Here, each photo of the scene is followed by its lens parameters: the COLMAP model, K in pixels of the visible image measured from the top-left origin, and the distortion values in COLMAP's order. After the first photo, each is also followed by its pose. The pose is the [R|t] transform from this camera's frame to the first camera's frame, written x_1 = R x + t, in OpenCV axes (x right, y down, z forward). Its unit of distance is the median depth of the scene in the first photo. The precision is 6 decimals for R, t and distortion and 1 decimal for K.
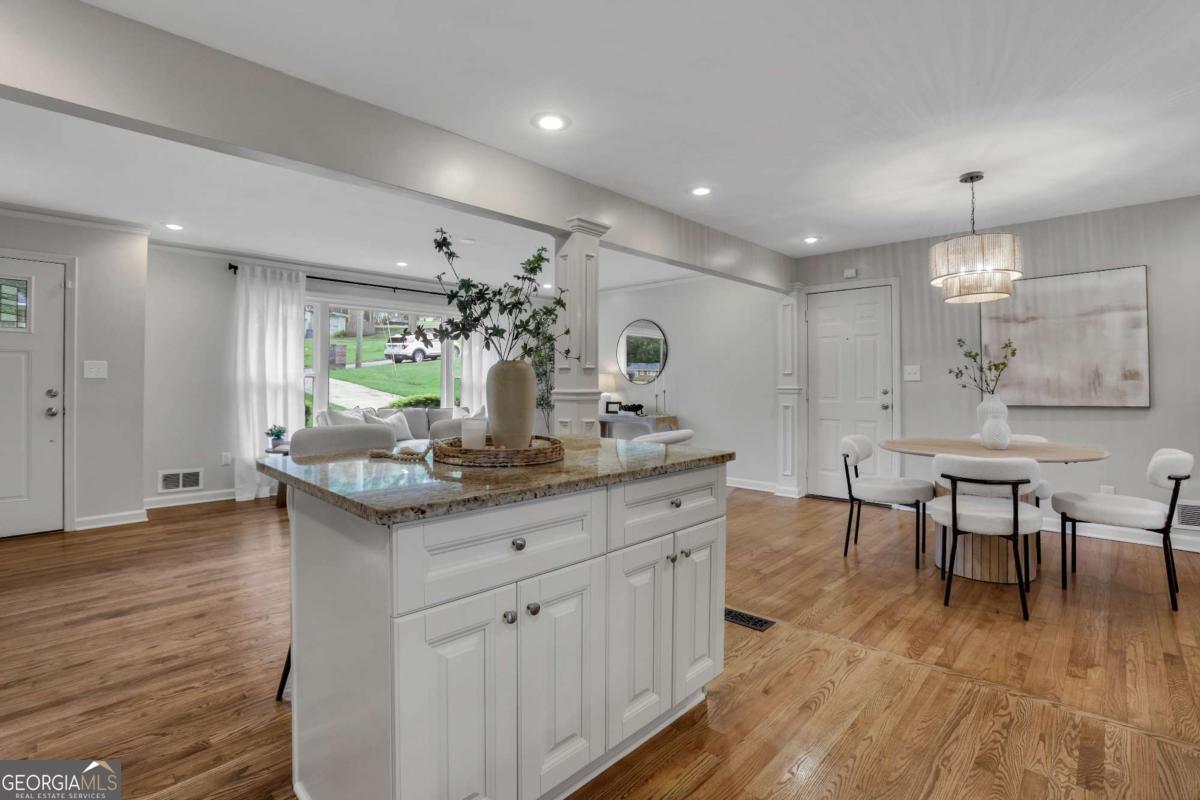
lens RADIAL K [[556.9, 0, 597.5], [0, 556.9, 387.4], [0, 0, 1]] dist [-0.056355, 0.024549]
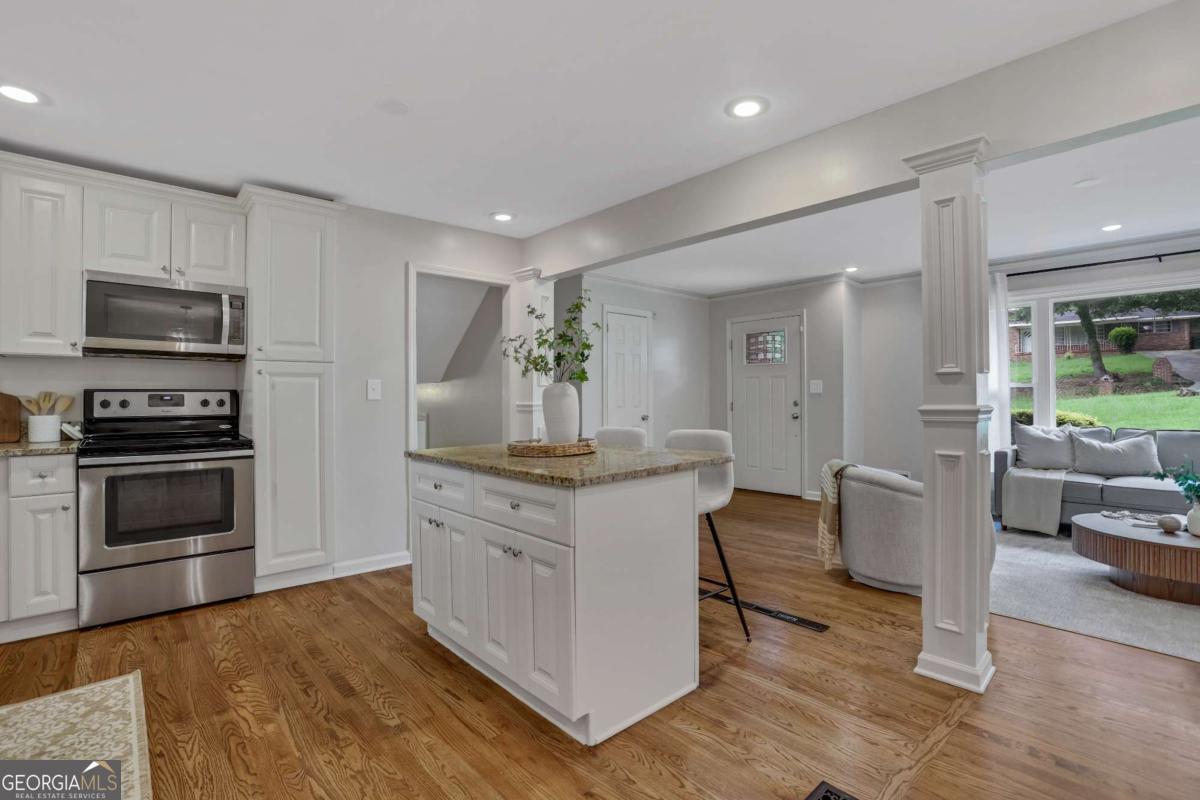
lens RADIAL K [[564.5, 0, 597.2], [0, 564.5, 392.6], [0, 0, 1]] dist [-0.055464, 0.025589]
pose [[-0.069199, -0.008461, -0.997567, 1.106778], [-0.000015, 0.999964, -0.008480, -0.010972], [0.997603, -0.000572, -0.069196, 1.071911]]
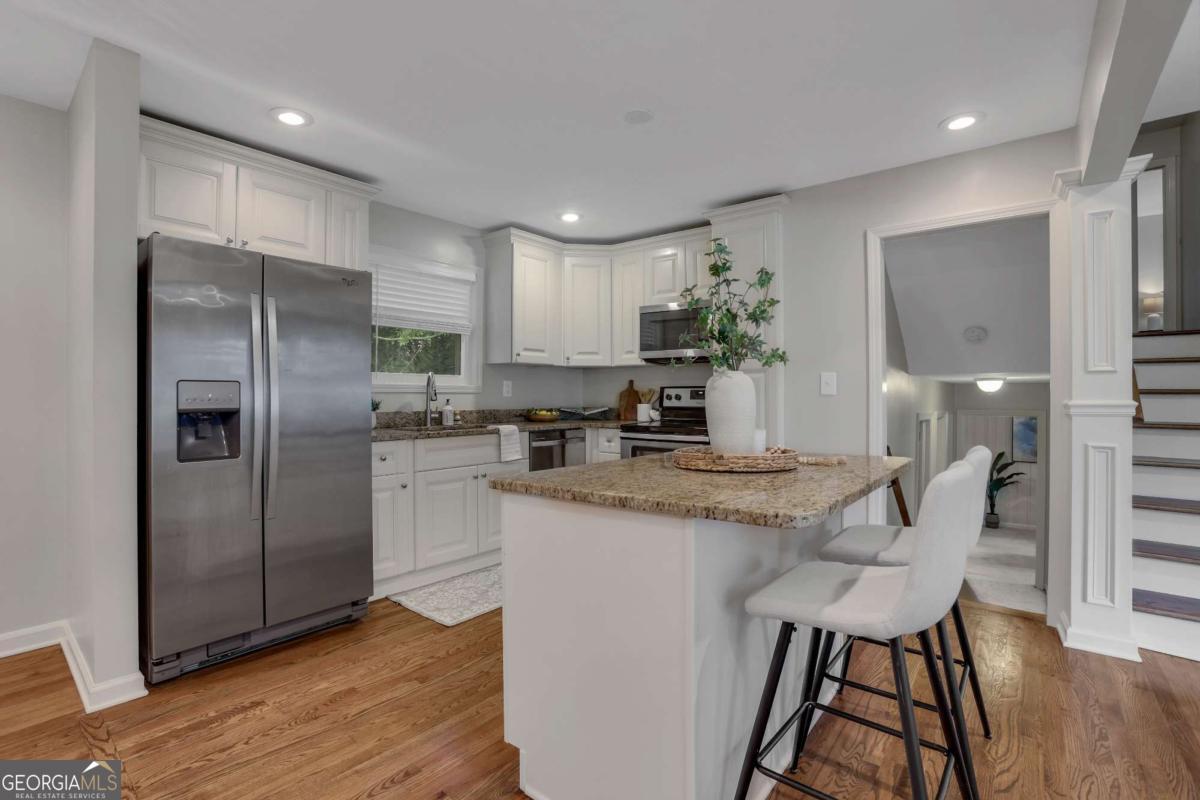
lens RADIAL K [[564.5, 0, 597.2], [0, 564.5, 392.6], [0, 0, 1]] dist [-0.055464, 0.025589]
pose [[-0.996584, 0.000635, -0.082587, 0.153623], [0.000616, 1.000000, 0.000251, -0.010785], [0.082587, 0.000200, -0.996584, 1.801324]]
